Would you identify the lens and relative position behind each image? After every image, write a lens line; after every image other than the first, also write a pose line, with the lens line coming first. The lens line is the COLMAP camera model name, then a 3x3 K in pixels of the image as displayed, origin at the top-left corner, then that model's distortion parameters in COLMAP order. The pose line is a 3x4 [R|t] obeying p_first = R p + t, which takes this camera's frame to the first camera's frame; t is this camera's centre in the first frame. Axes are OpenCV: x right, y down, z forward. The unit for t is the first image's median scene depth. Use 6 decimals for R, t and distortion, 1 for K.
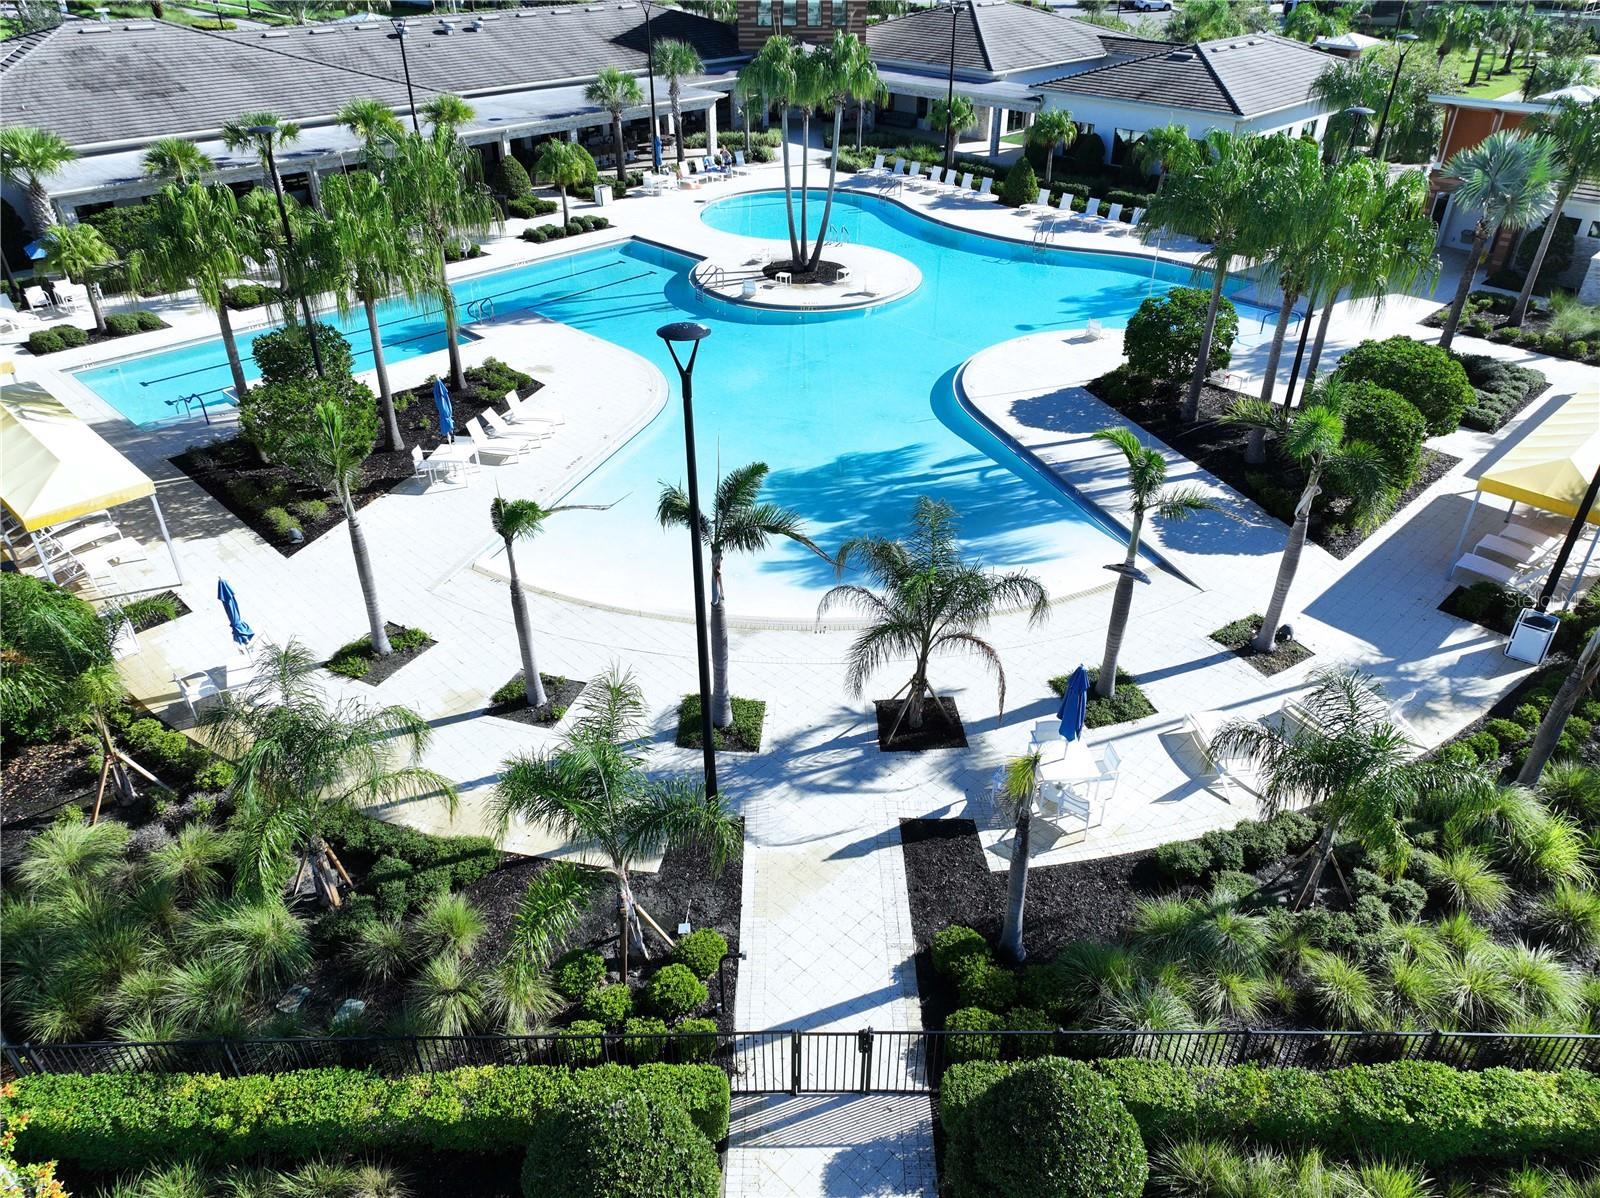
lens RADIAL K [[1119.0, 0, 800.0], [0, 1119.0, 599.0], [0, 0, 1]] dist [0.041047, 0.000349]
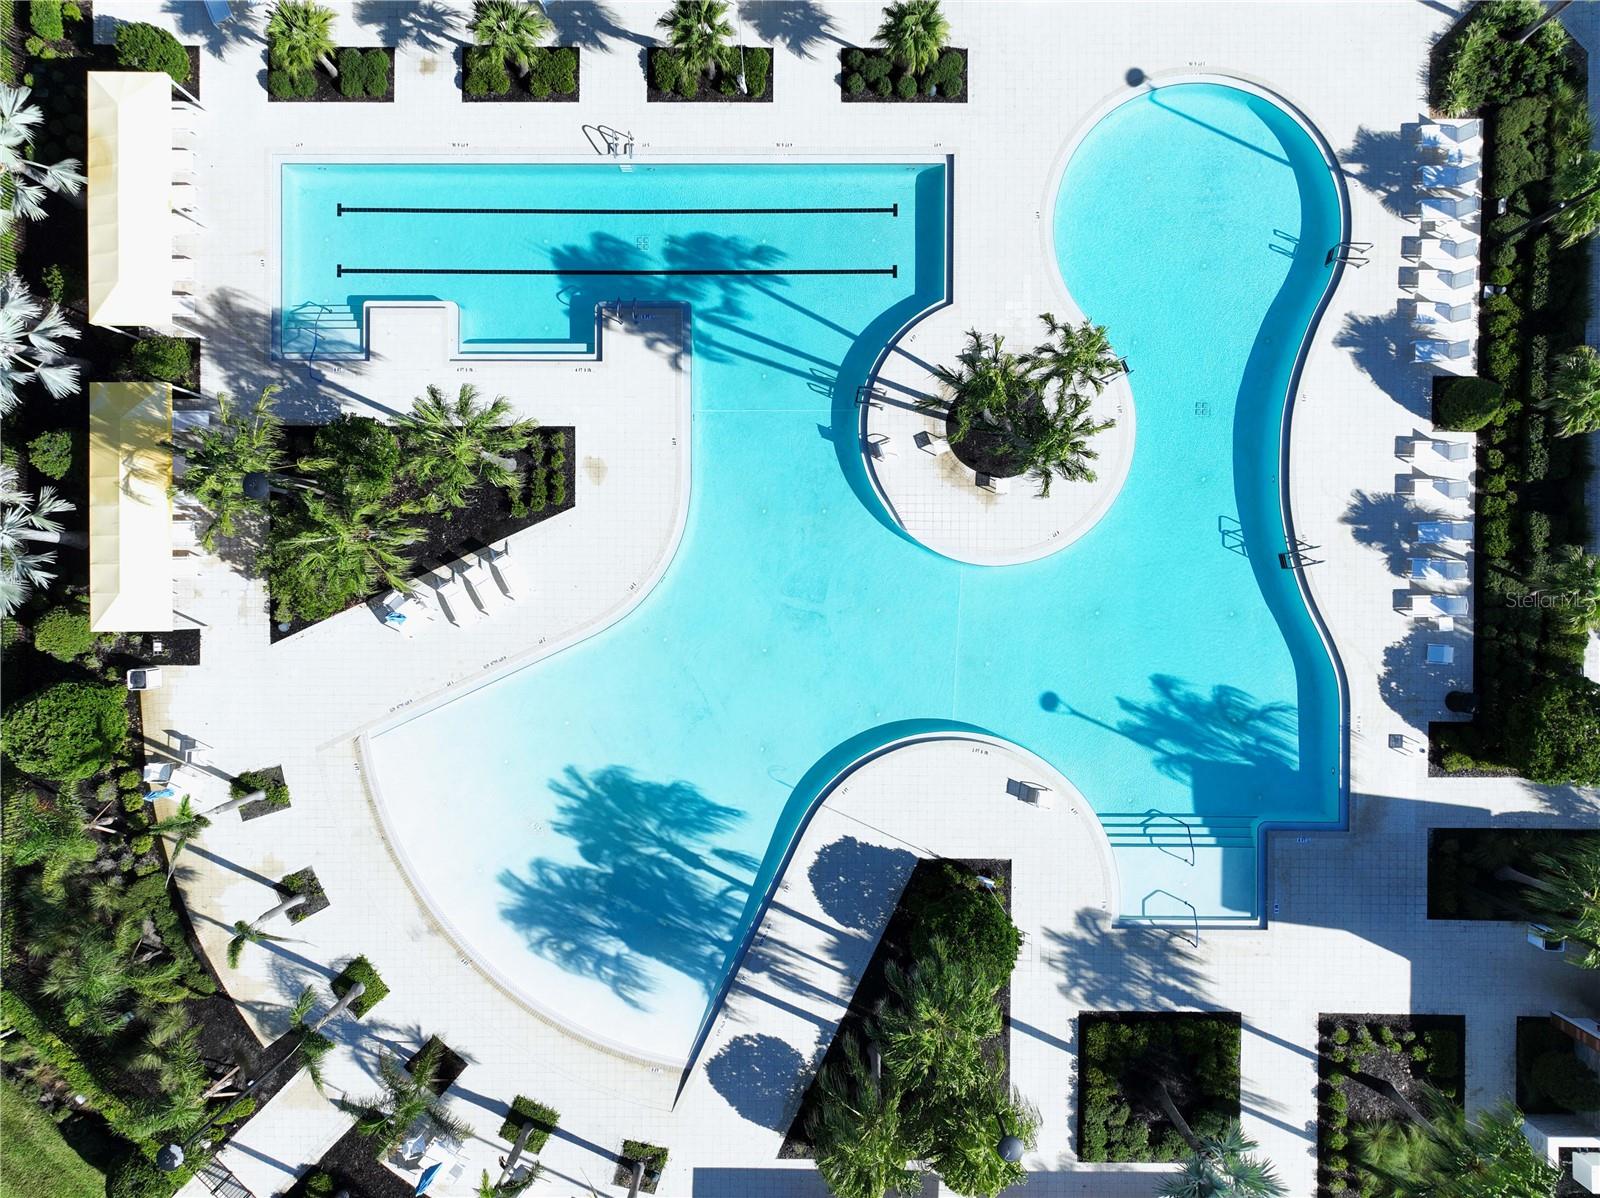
lens RADIAL K [[1119.0, 0, 800.0], [0, 1119.0, 599.0], [0, 0, 1]] dist [0.041047, 0.000349]
pose [[0.702785, 0.711399, -0.001931, -0.006970], [-0.384365, 0.381992, 0.840444, -0.872481], [0.598629, -0.589909, 0.541896, 0.370288]]
